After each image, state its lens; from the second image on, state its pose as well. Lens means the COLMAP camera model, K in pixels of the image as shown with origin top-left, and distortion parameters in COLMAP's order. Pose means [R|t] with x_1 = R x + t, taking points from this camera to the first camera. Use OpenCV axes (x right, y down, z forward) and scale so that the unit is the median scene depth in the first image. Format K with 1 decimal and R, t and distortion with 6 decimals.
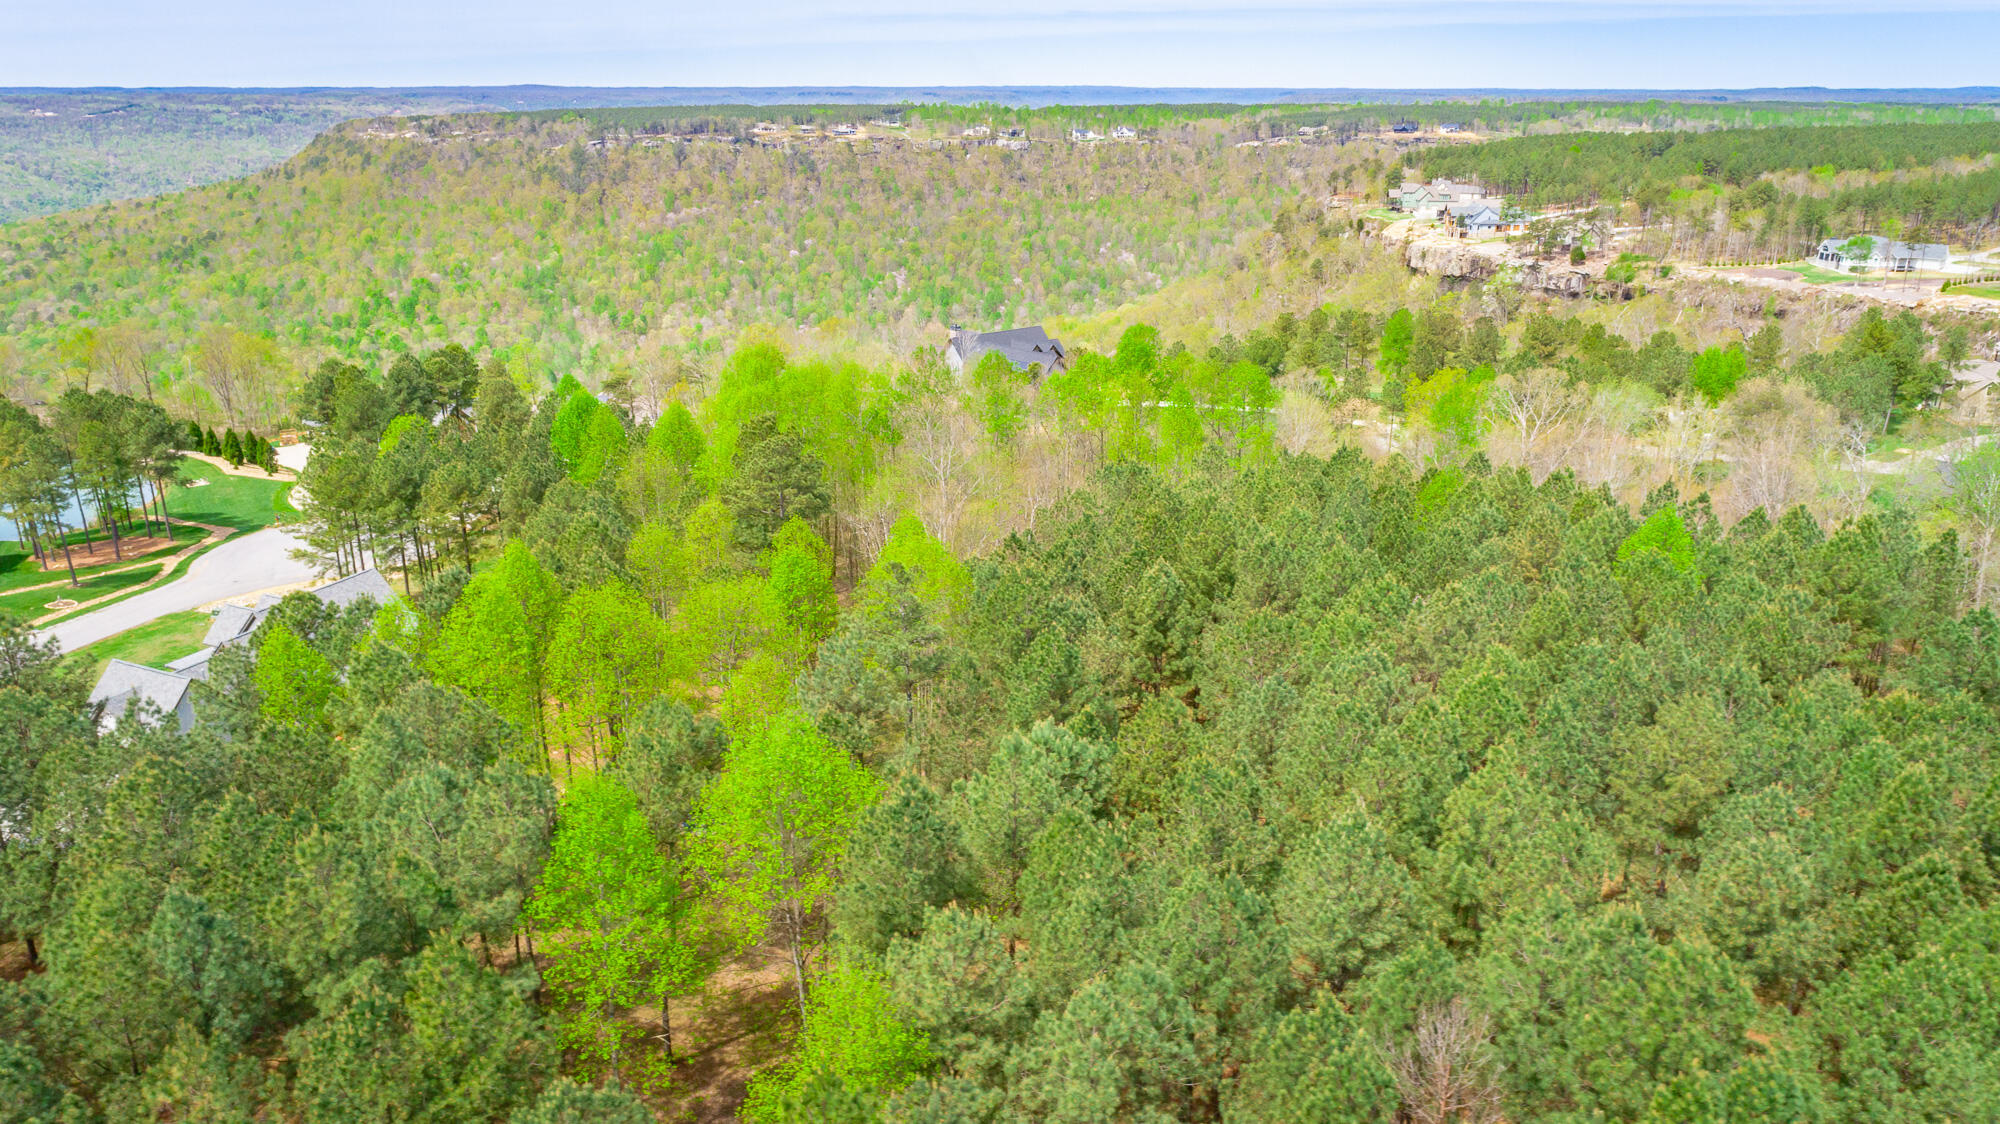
lens RADIAL K [[1376.9, 0, 1002.5], [0, 1376.9, 562.1], [0, 0, 1]] dist [-0.010293, 0.011840]
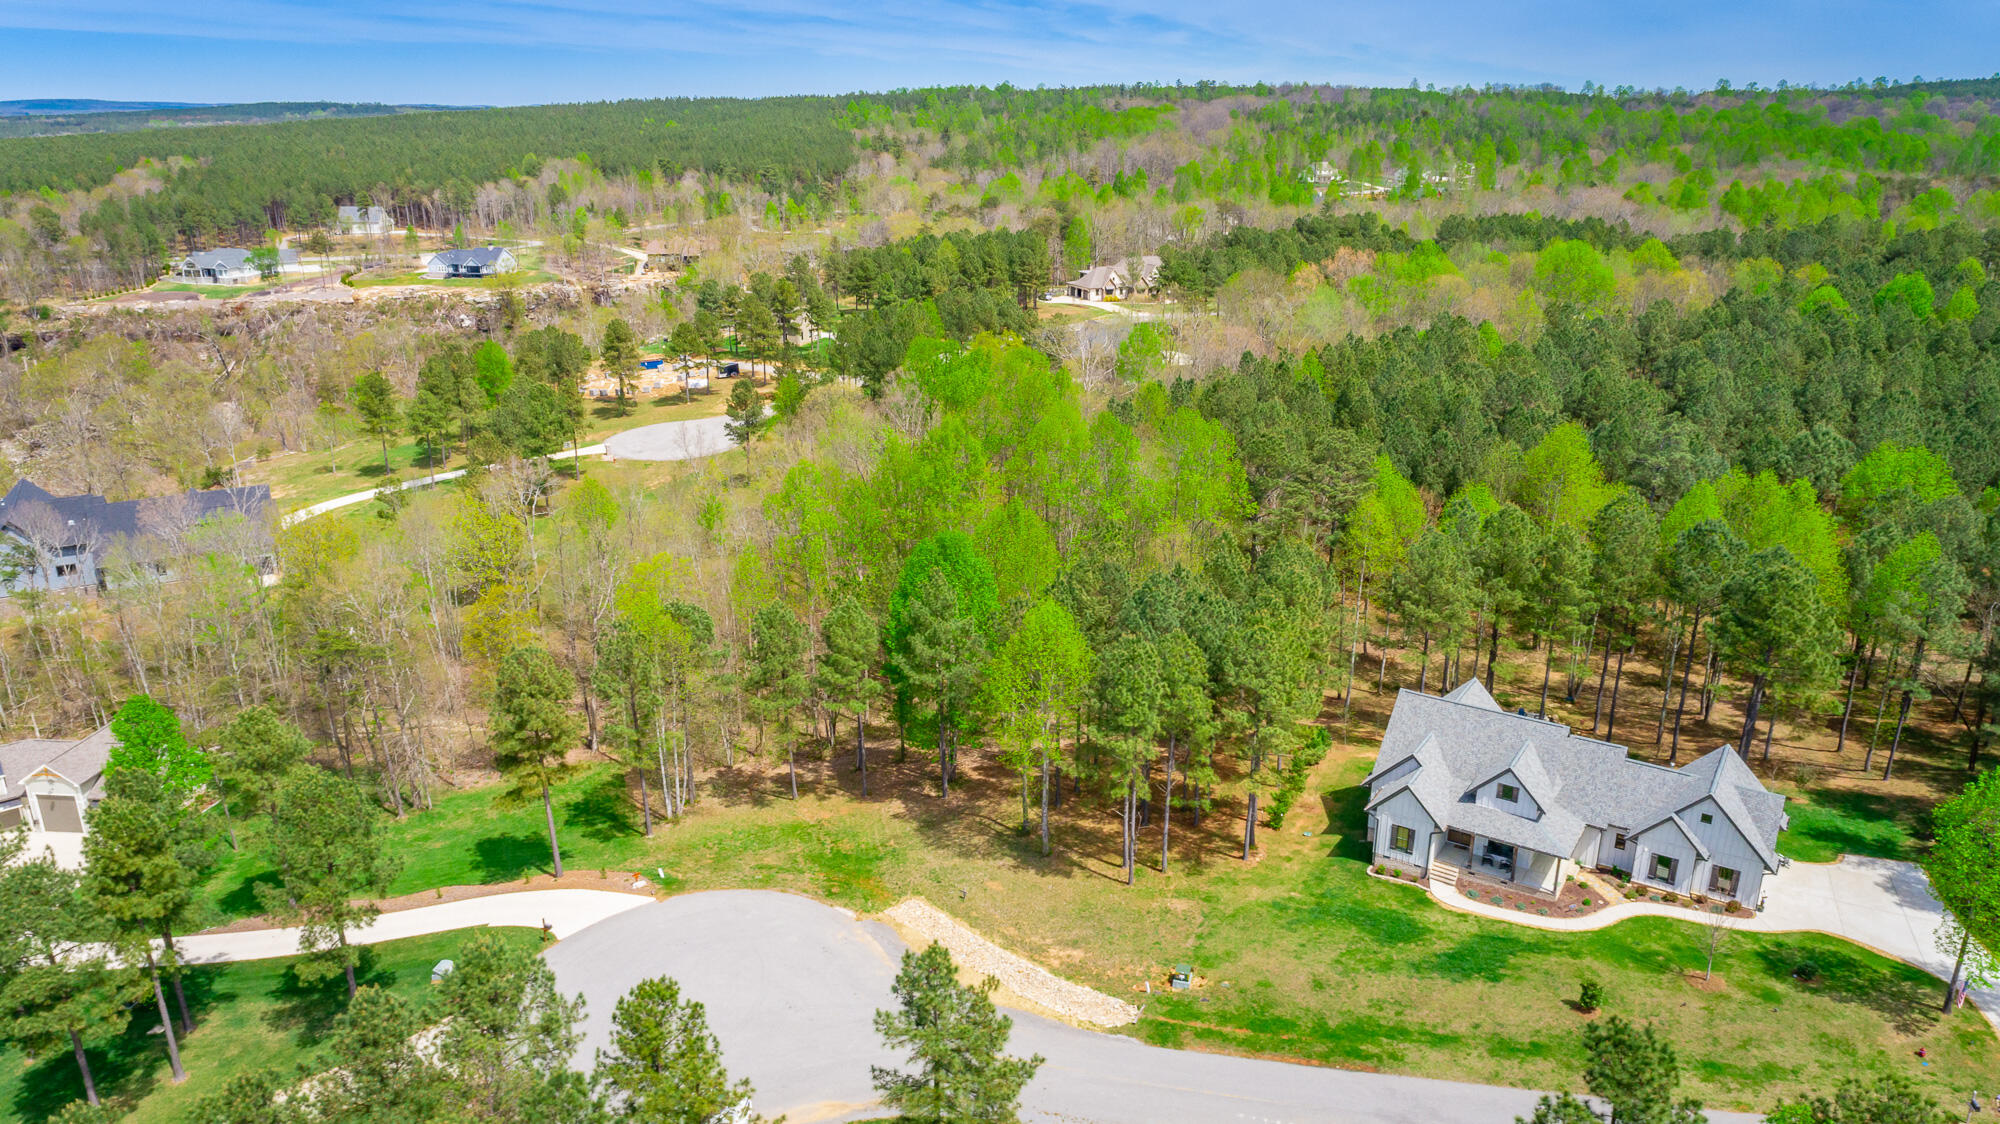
lens RADIAL K [[1367.8, 0, 1002.6], [0, 1367.8, 563.5], [0, 0, 1]] dist [-0.009864, 0.011686]
pose [[0.158675, -0.316933, 0.935080, -0.097629], [0.323367, 0.911525, 0.254077, -0.027855], [-0.932875, 0.262059, 0.247122, 0.077392]]
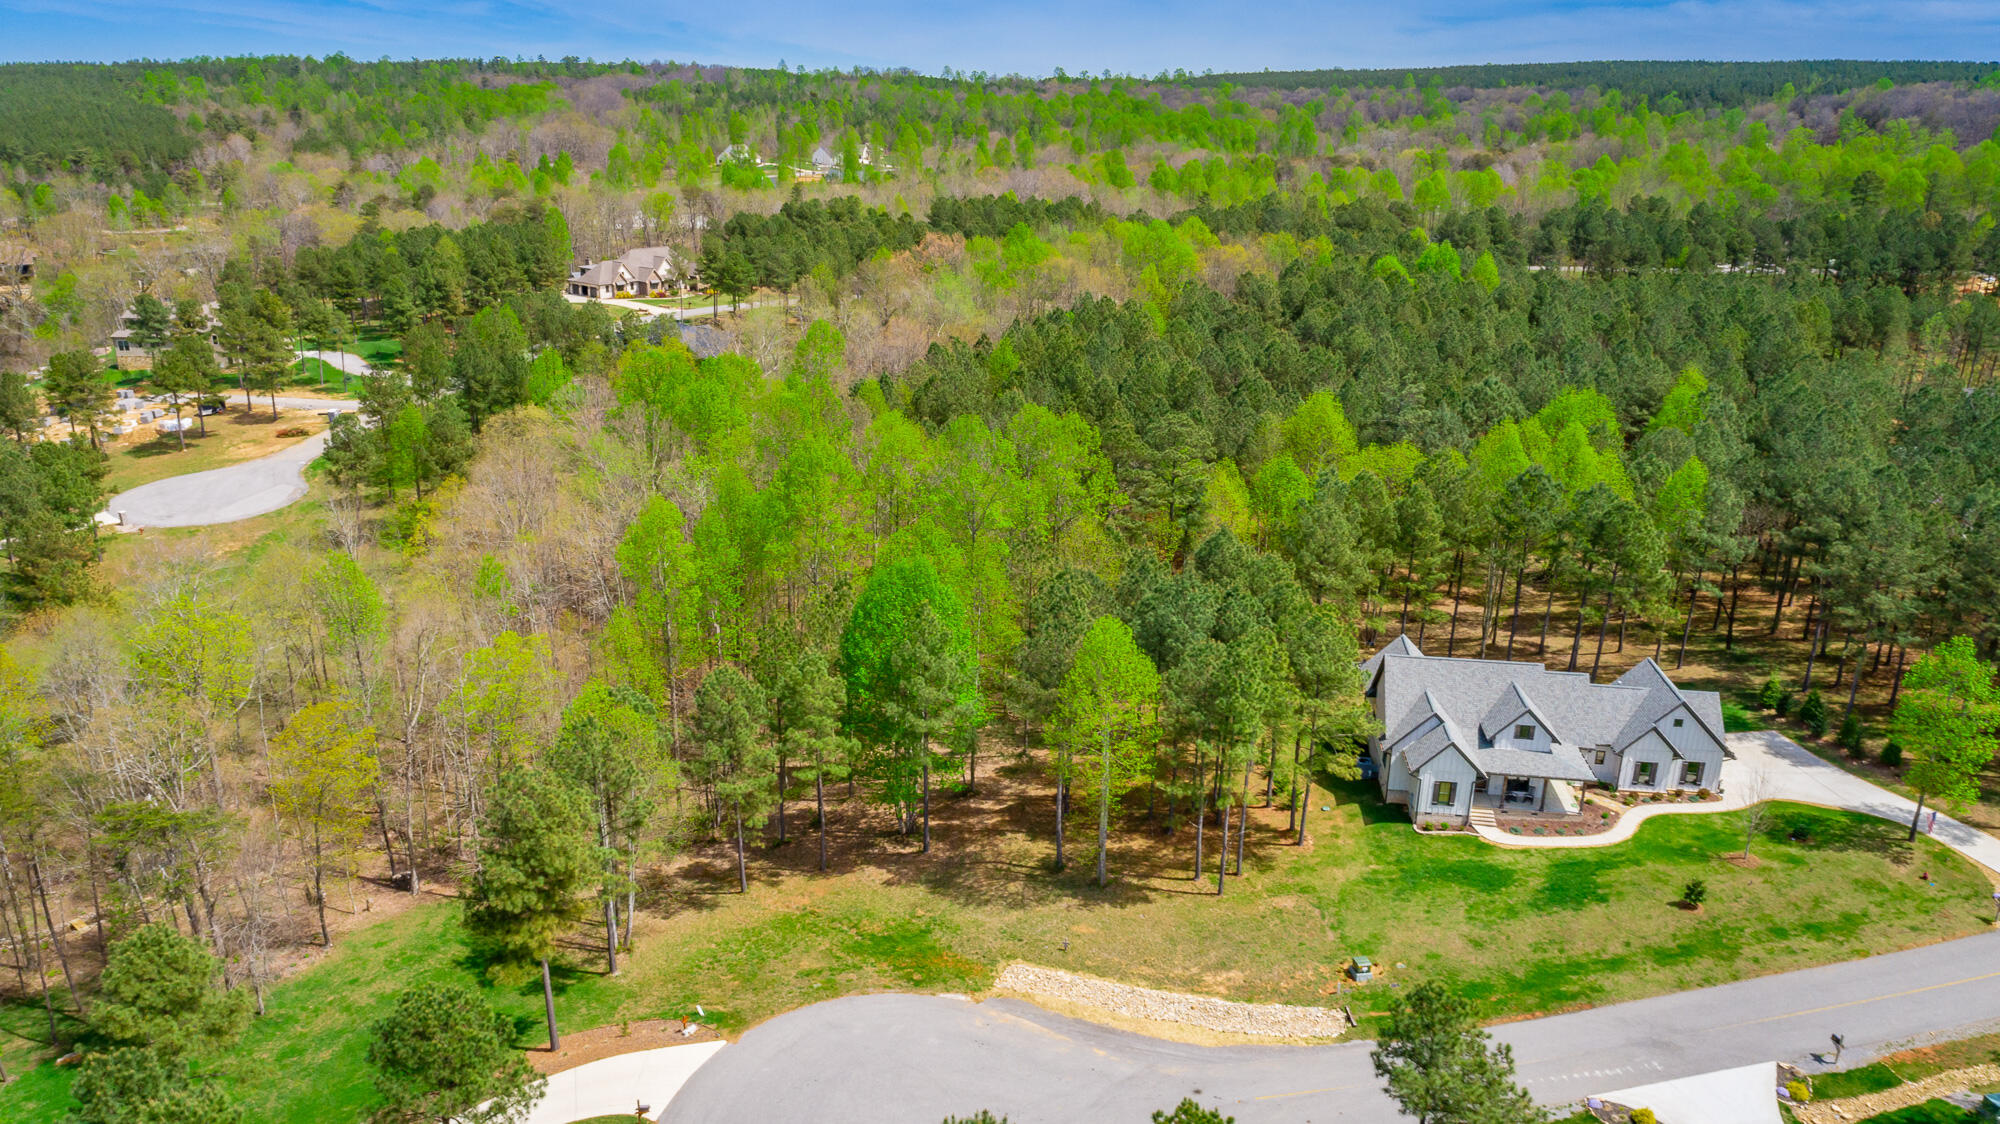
lens RADIAL K [[1415.1, 0, 1004.4], [0, 1415.1, 555.5], [0, 0, 1]] dist [-0.007907, 0.007760]
pose [[-0.293121, -0.306292, 0.905685, -0.092602], [0.295674, 0.871815, 0.390532, -0.037326], [-0.909207, 0.382260, -0.164985, 0.104530]]
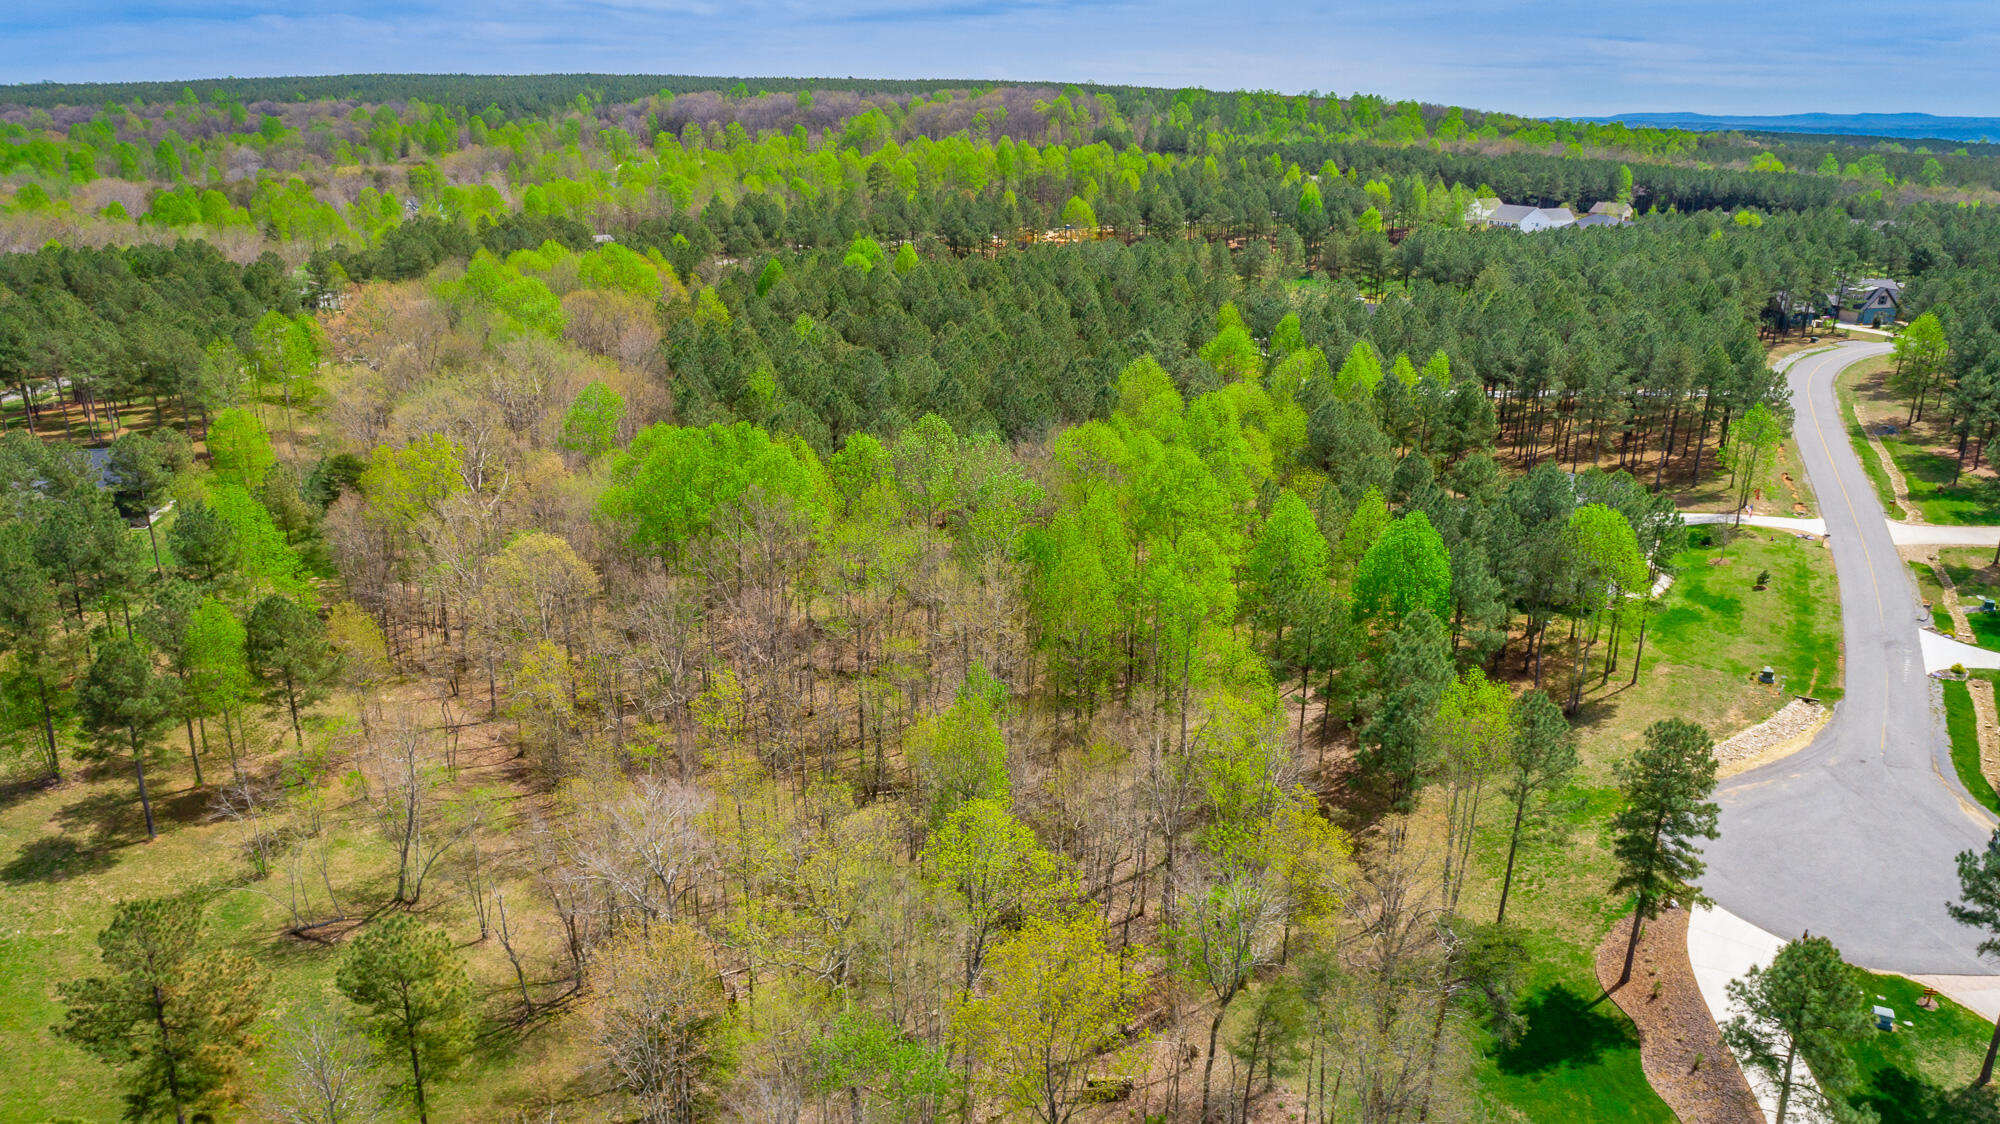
lens RADIAL K [[1361.3, 0, 1003.3], [0, 1361.3, 556.2], [0, 0, 1]] dist [-0.006010, 0.003786]
pose [[-0.927393, -0.117417, 0.355185, -0.035898], [0.121108, 0.804097, 0.582032, -0.056627], [-0.353943, 0.582788, -0.731494, 0.161706]]
